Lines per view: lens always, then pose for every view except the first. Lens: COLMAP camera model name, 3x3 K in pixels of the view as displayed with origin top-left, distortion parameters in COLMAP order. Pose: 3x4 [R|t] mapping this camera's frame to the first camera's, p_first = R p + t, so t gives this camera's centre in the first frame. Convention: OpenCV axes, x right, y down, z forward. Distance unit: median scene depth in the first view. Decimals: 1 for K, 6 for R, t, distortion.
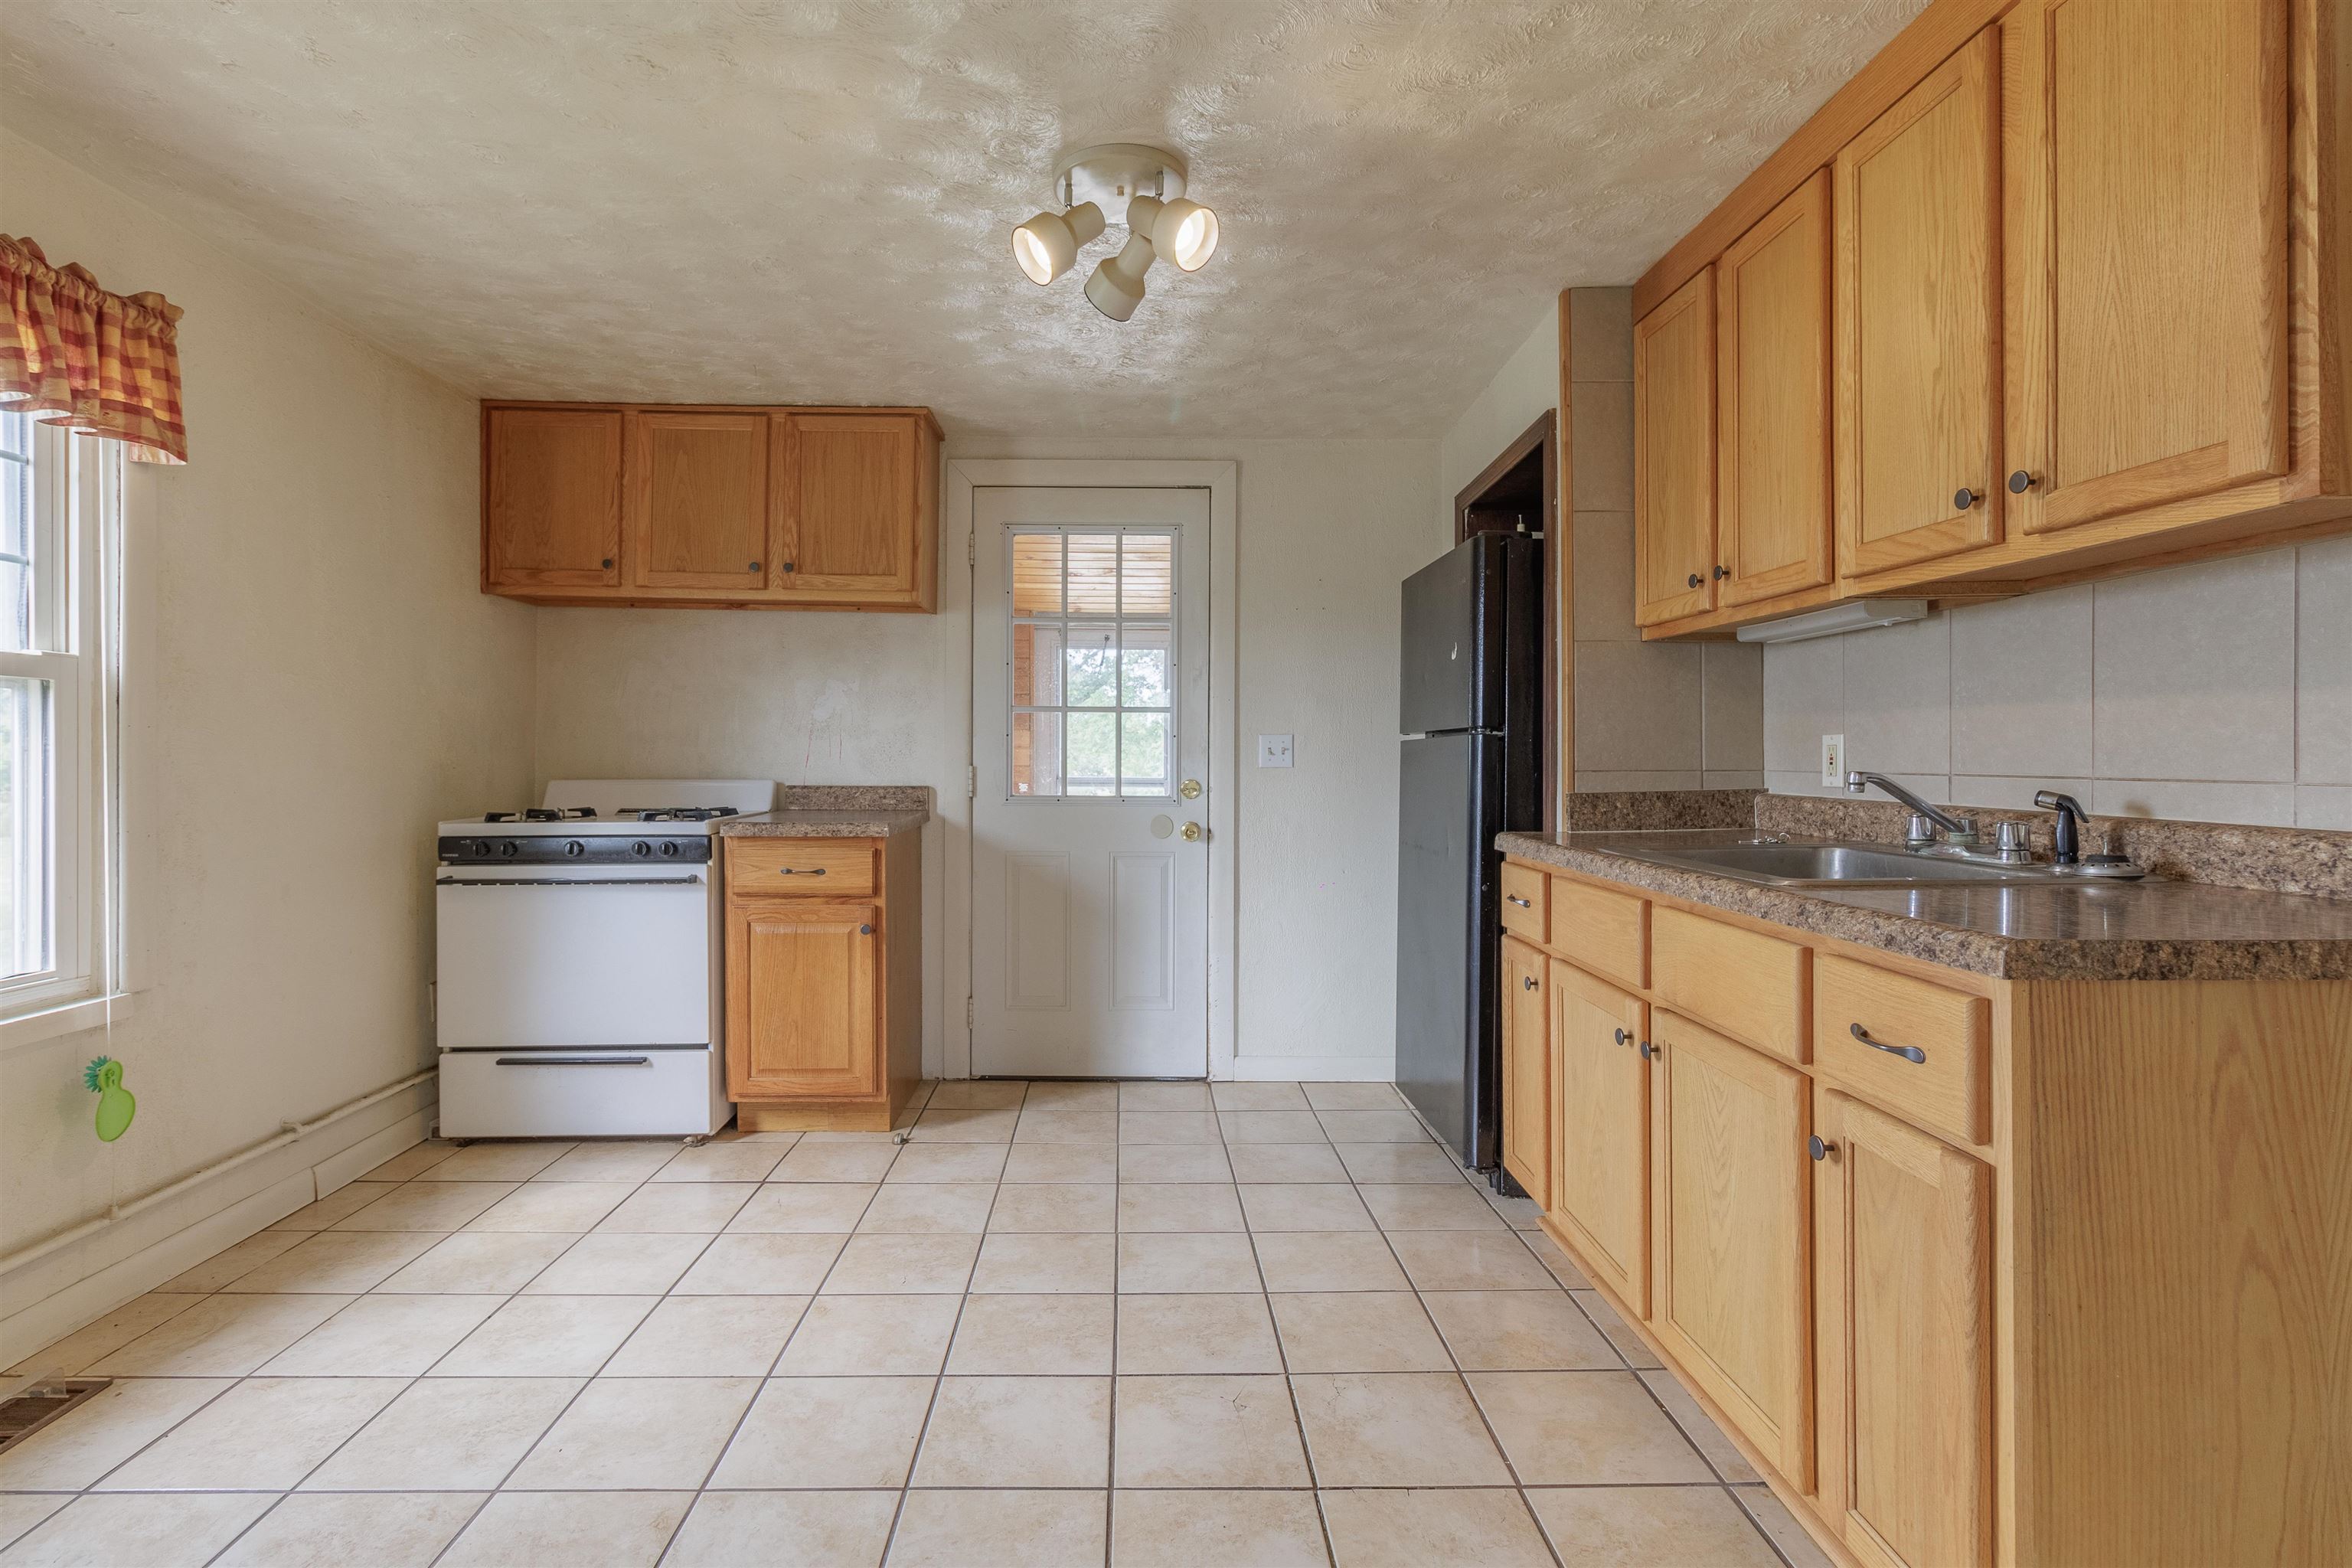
lens RADIAL K [[1098.9, 0, 1172.7], [0, 1098.9, 751.5], [0, 0, 1]] dist [-0.000813, 0.000096]
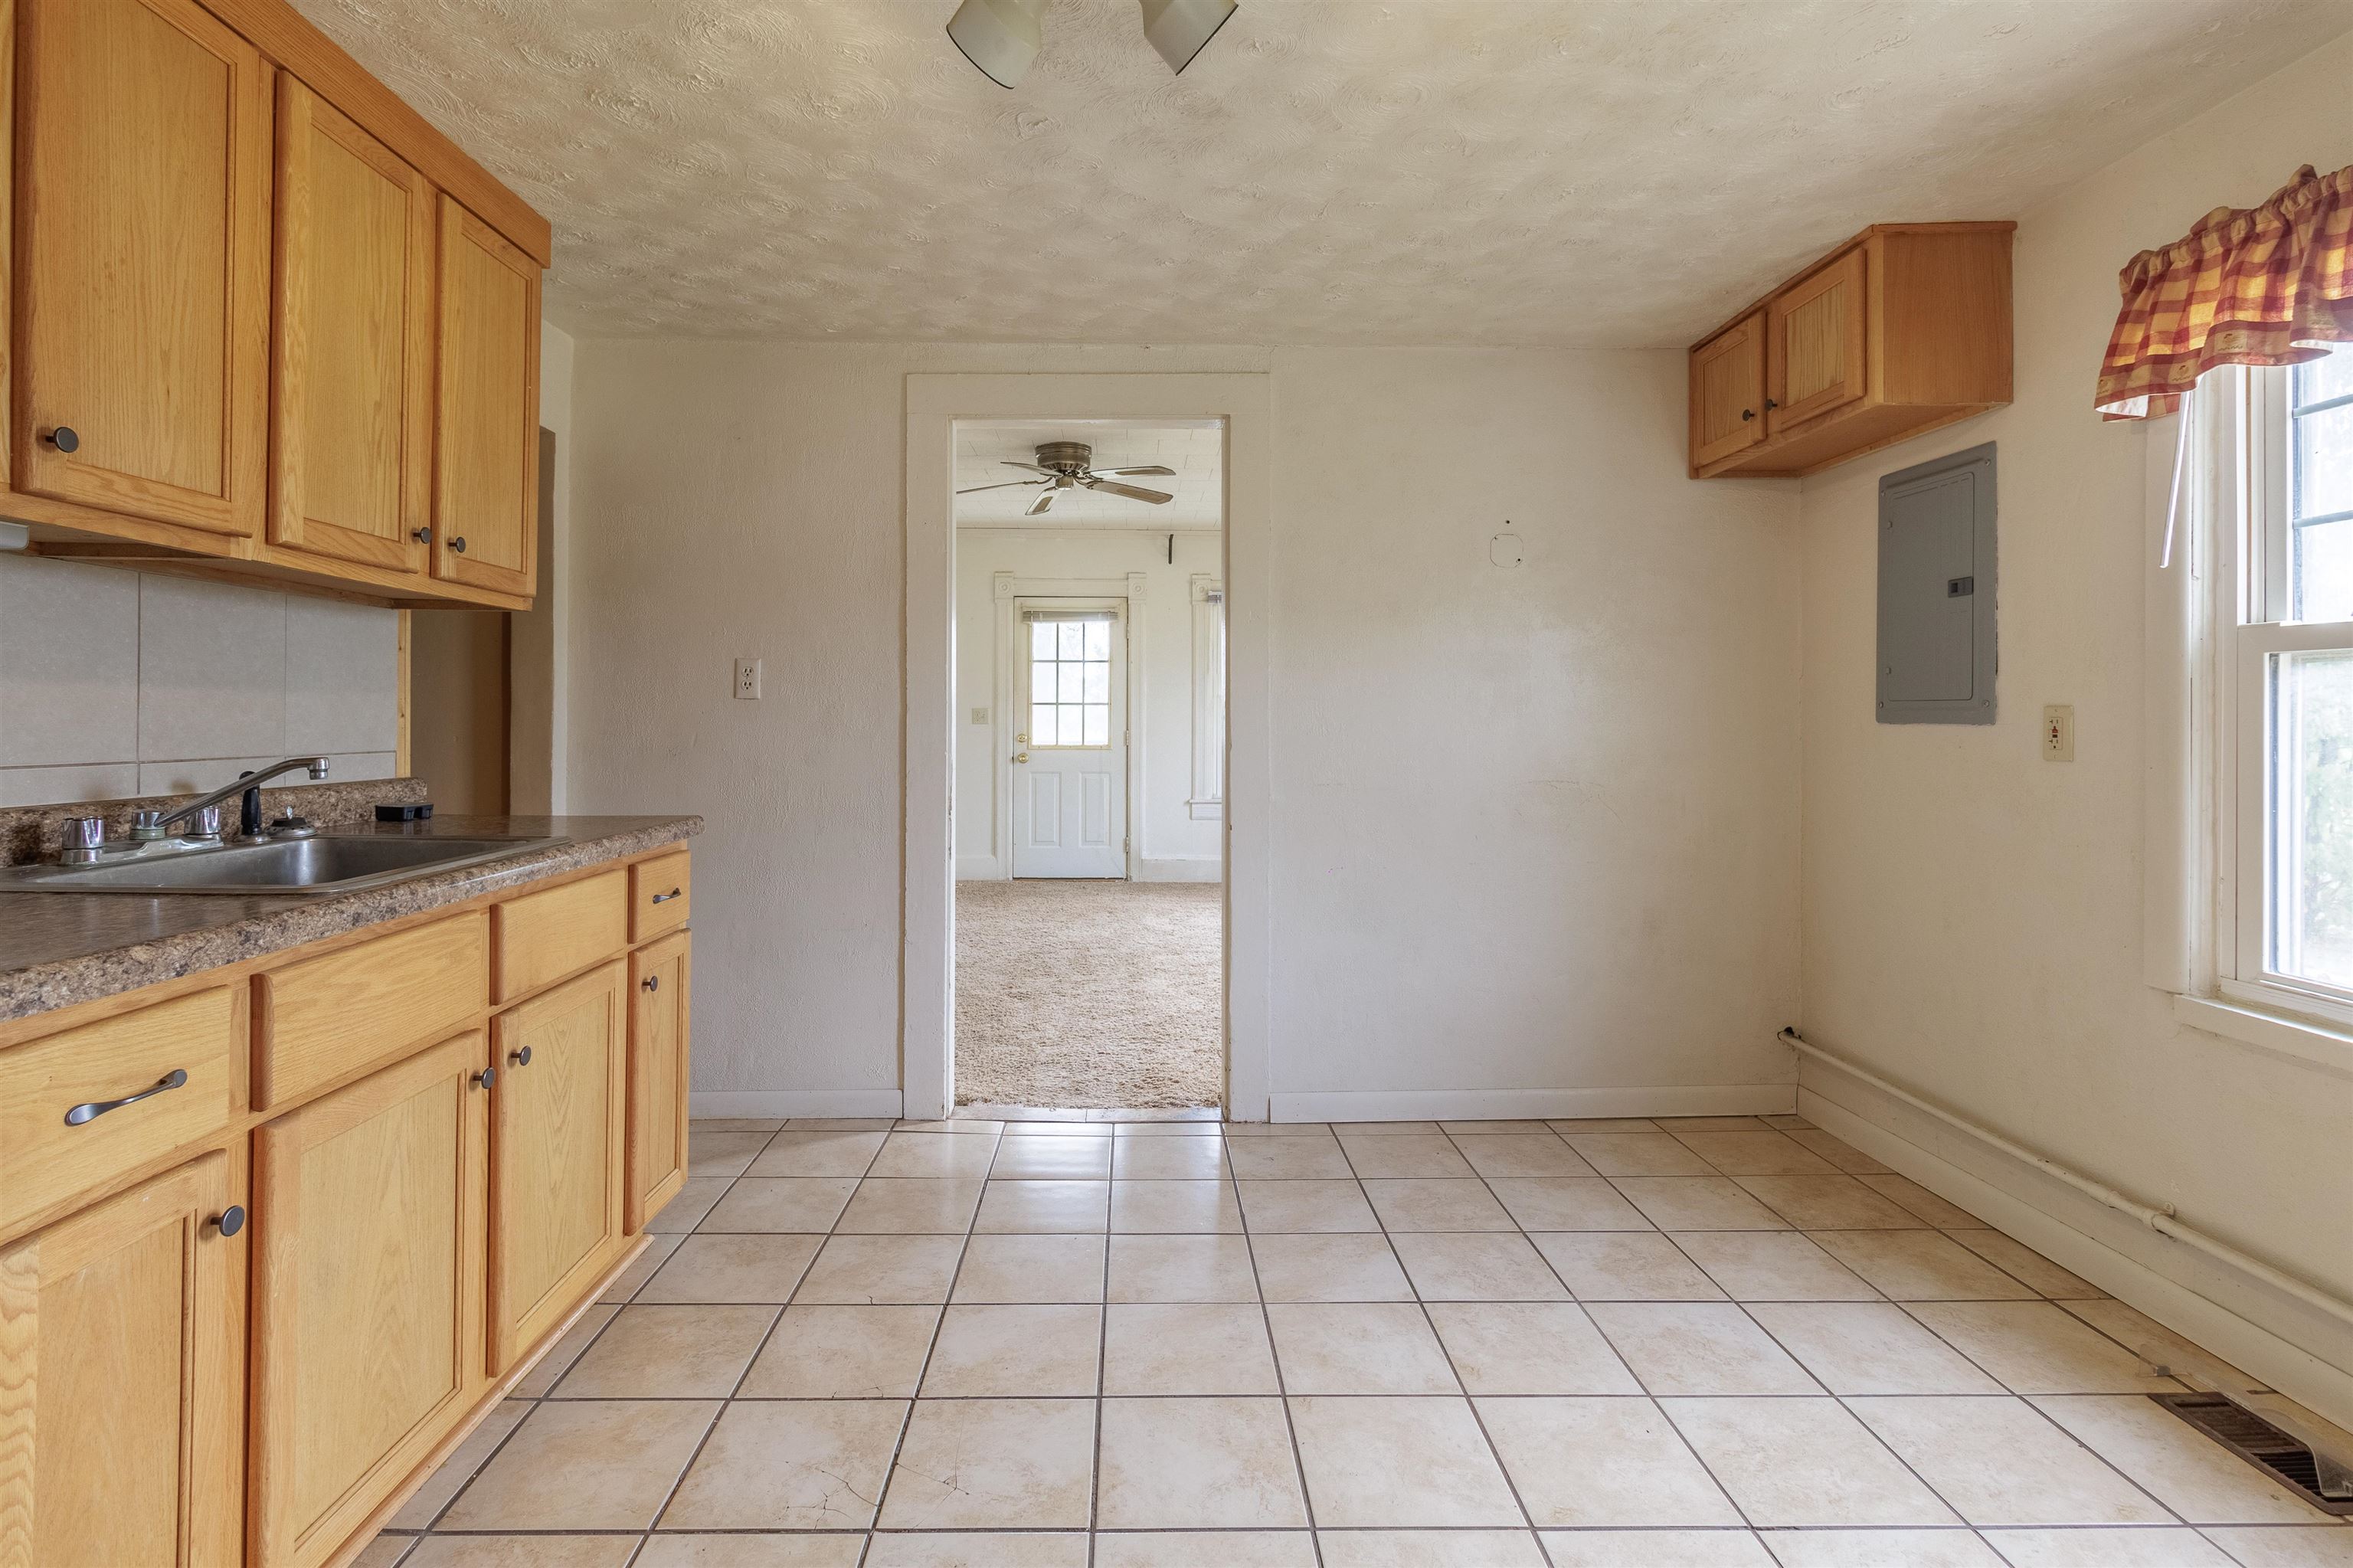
lens RADIAL K [[1128.8, 0, 1174.6], [0, 1128.8, 714.5], [0, 0, 1]] dist [0.001554, 0.000366]
pose [[-0.999998, 0.001591, 0.001056, -0.080045], [0.001585, 0.999983, -0.005567, -0.008007], [-0.001065, -0.005565, -0.999984, 1.270788]]
